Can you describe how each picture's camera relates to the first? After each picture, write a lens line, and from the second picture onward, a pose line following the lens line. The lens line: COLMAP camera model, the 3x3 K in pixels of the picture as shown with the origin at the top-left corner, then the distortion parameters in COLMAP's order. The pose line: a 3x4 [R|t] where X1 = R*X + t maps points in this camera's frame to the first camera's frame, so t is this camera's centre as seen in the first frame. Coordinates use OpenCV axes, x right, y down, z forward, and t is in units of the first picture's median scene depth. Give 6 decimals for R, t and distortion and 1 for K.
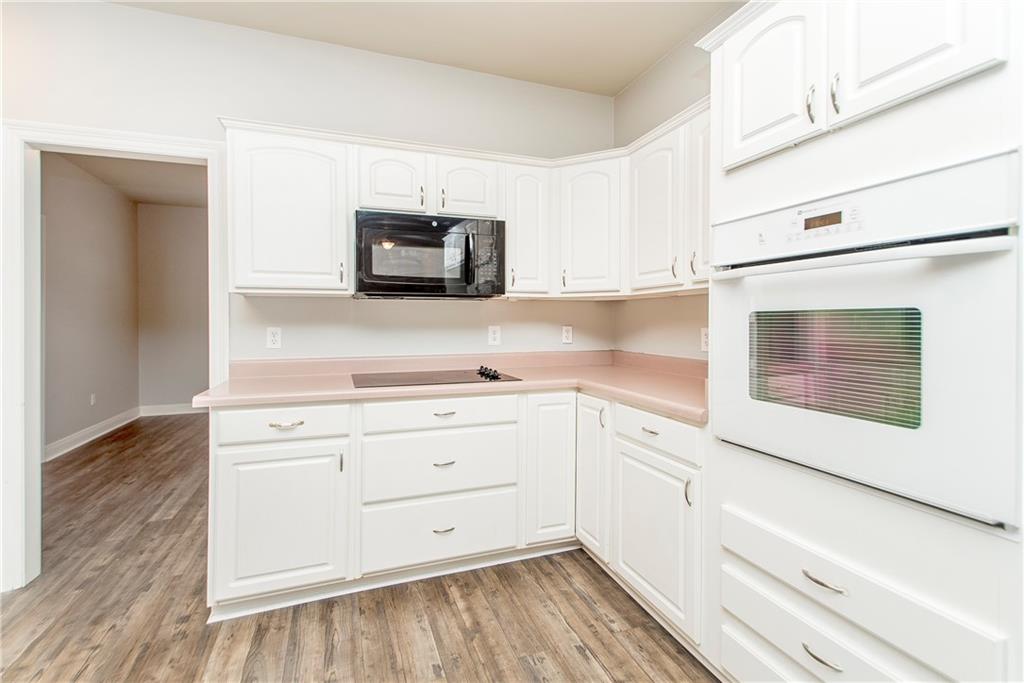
lens RADIAL K [[440.4, 0, 507.1], [0, 440.4, 325.2], [0, 0, 1]] dist [0.000310, -0.001294]
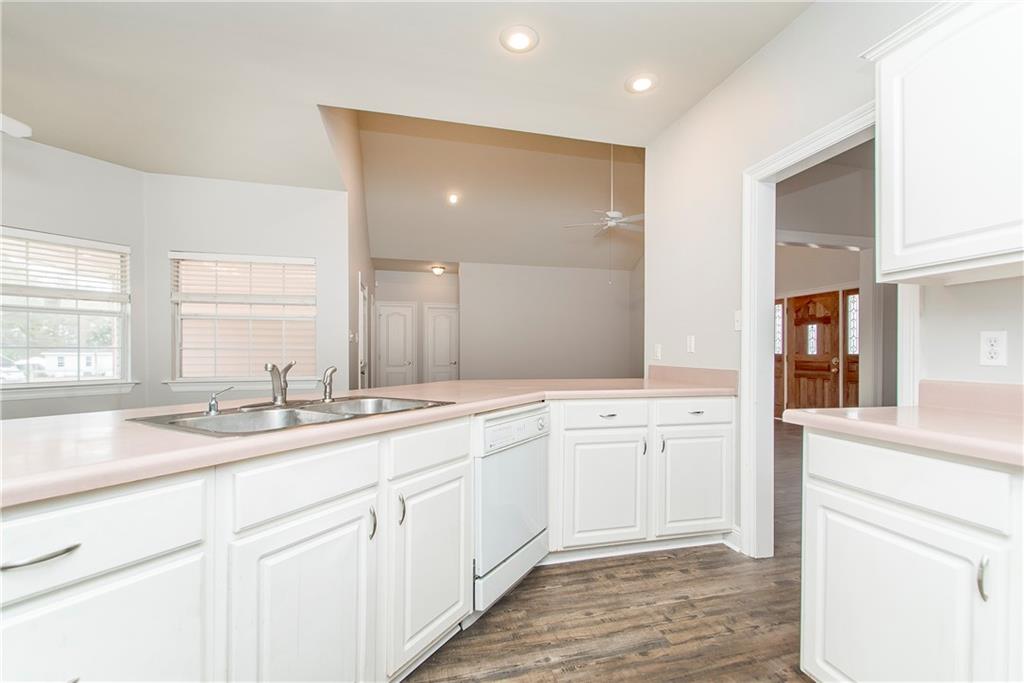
lens RADIAL K [[455.4, 0, 521.8], [0, 455.4, 352.3], [0, 0, 1]] dist [0.033796, -0.020036]
pose [[-0.092917, -0.000420, -0.995674, 0.201268], [-0.008582, 0.999963, 0.000379, 0.047820], [0.995637, 0.008580, -0.092918, 0.503107]]
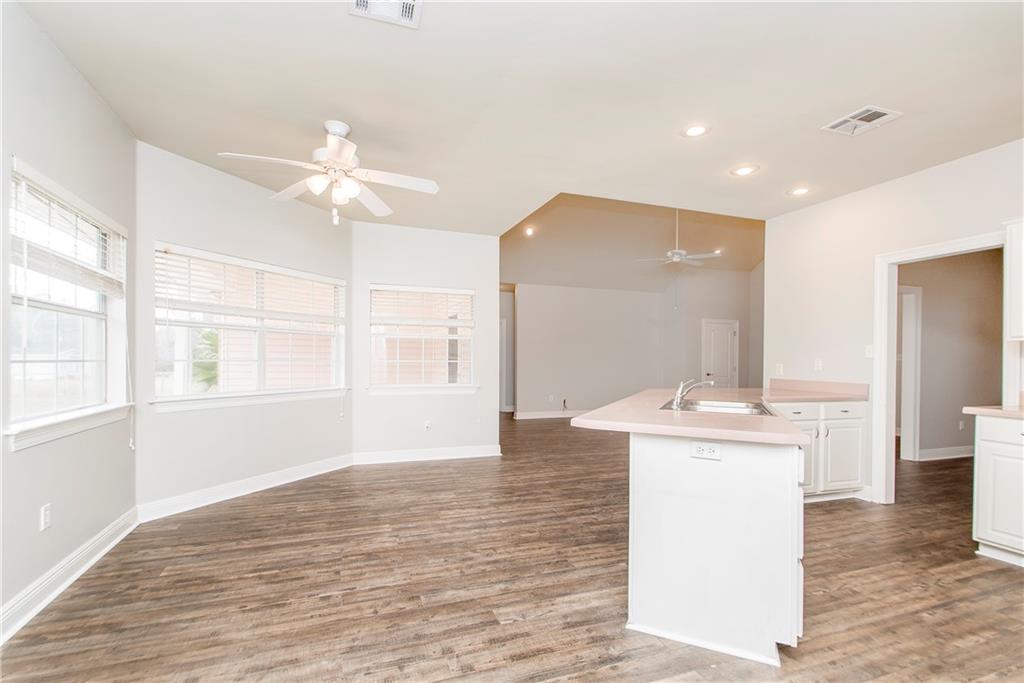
lens RADIAL K [[470.6, 0, 474.7], [0, 470.6, 359.4], [0, 0, 1]] dist [0.001105, -0.001514]
pose [[-0.045409, 0.003642, -0.998962, 1.001875], [-0.013663, 0.999898, 0.004267, -0.000084], [0.998875, 0.013843, -0.045355, -0.672730]]
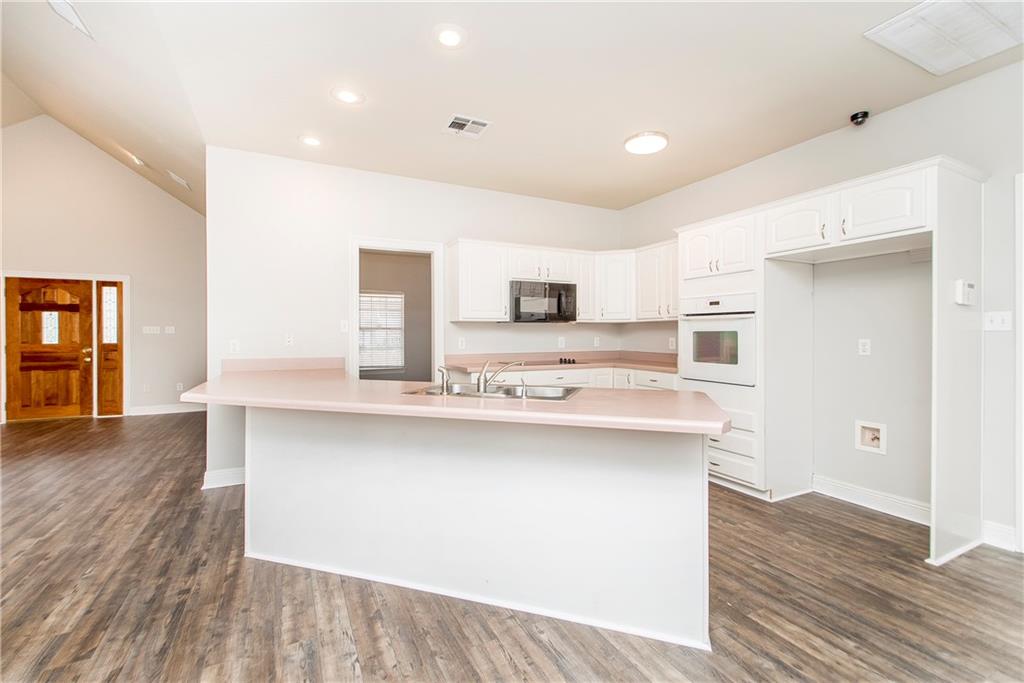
lens RADIAL K [[456.3, 0, 515.3], [0, 456.3, 336.1], [0, 0, 1]] dist [0.001903, -0.000367]
pose [[0.987855, -0.000449, 0.155376, -0.737264], [0.001011, 0.999993, -0.003538, 0.007543], [-0.155374, 0.003652, 0.987849, -1.229486]]
